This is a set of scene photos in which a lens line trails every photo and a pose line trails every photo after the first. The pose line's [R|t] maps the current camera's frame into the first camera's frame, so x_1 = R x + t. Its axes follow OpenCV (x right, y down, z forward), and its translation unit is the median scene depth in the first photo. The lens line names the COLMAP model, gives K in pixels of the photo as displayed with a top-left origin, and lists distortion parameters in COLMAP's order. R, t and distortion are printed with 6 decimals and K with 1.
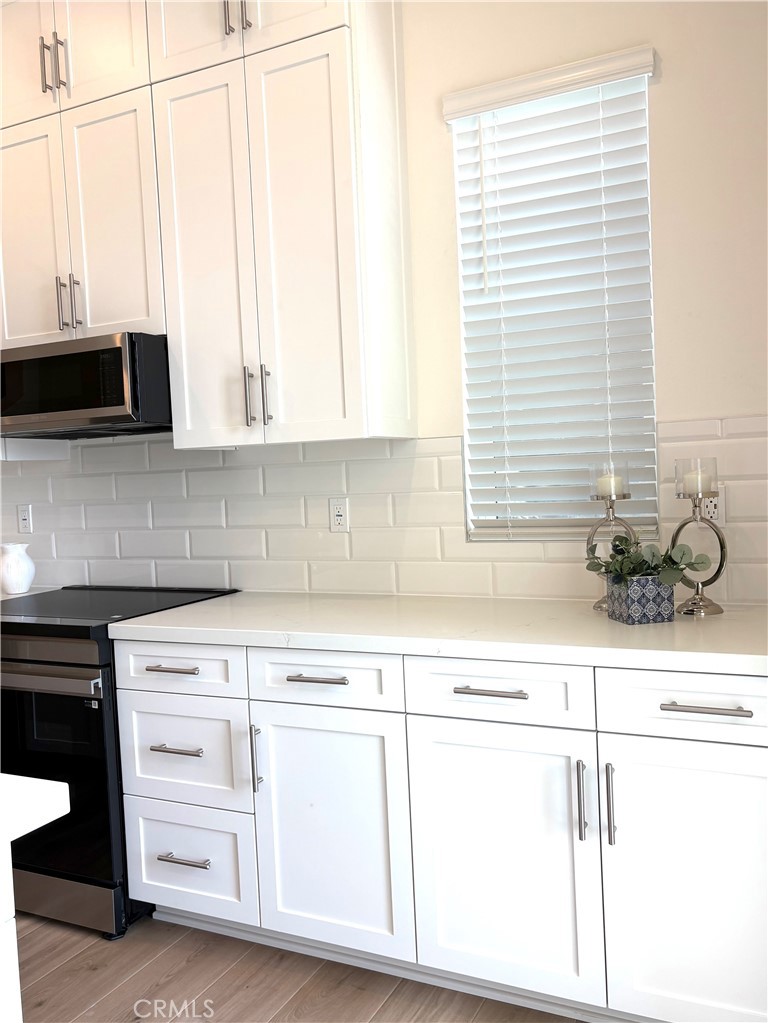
lens RADIAL K [[842.2, 0, 429.4], [0, 842.2, 494.3], [0, 0, 1]] dist [0.002120, -0.002058]
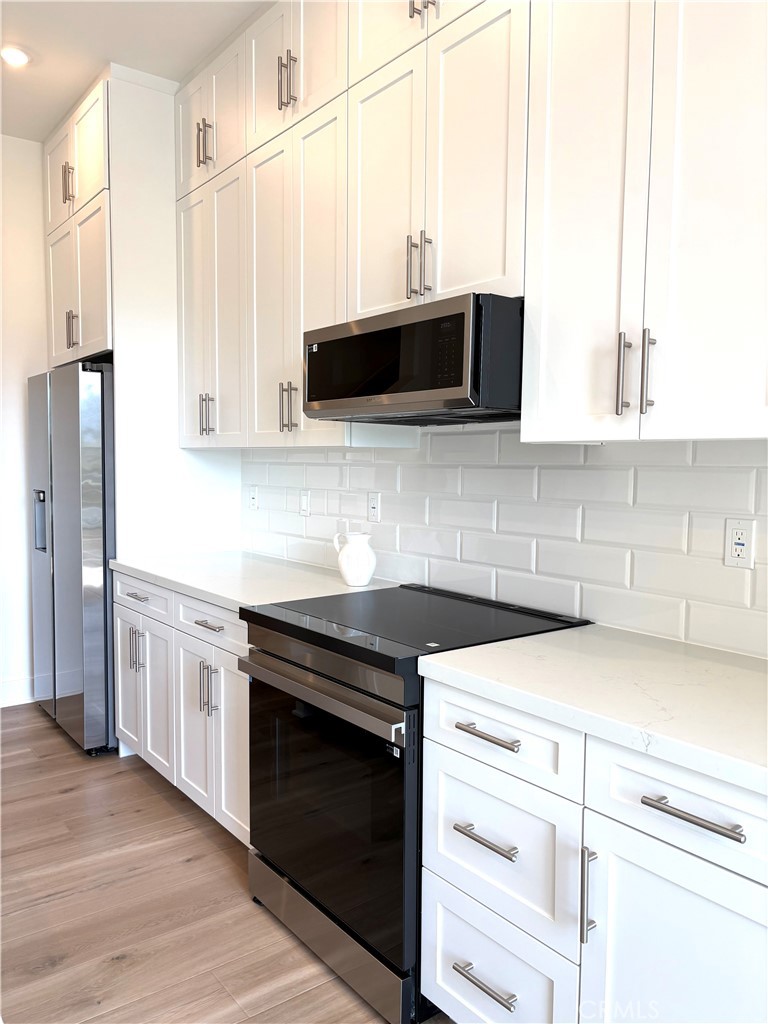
lens RADIAL K [[751.1, 0, 384.0], [0, 751.1, 512.0], [0, 0, 1]] dist [0.027061, -0.003077]
pose [[0.865887, 0.088427, -0.492363, -0.059814], [-0.065166, 0.995804, 0.064240, -0.025225], [0.495977, -0.023540, 0.868016, 0.319653]]
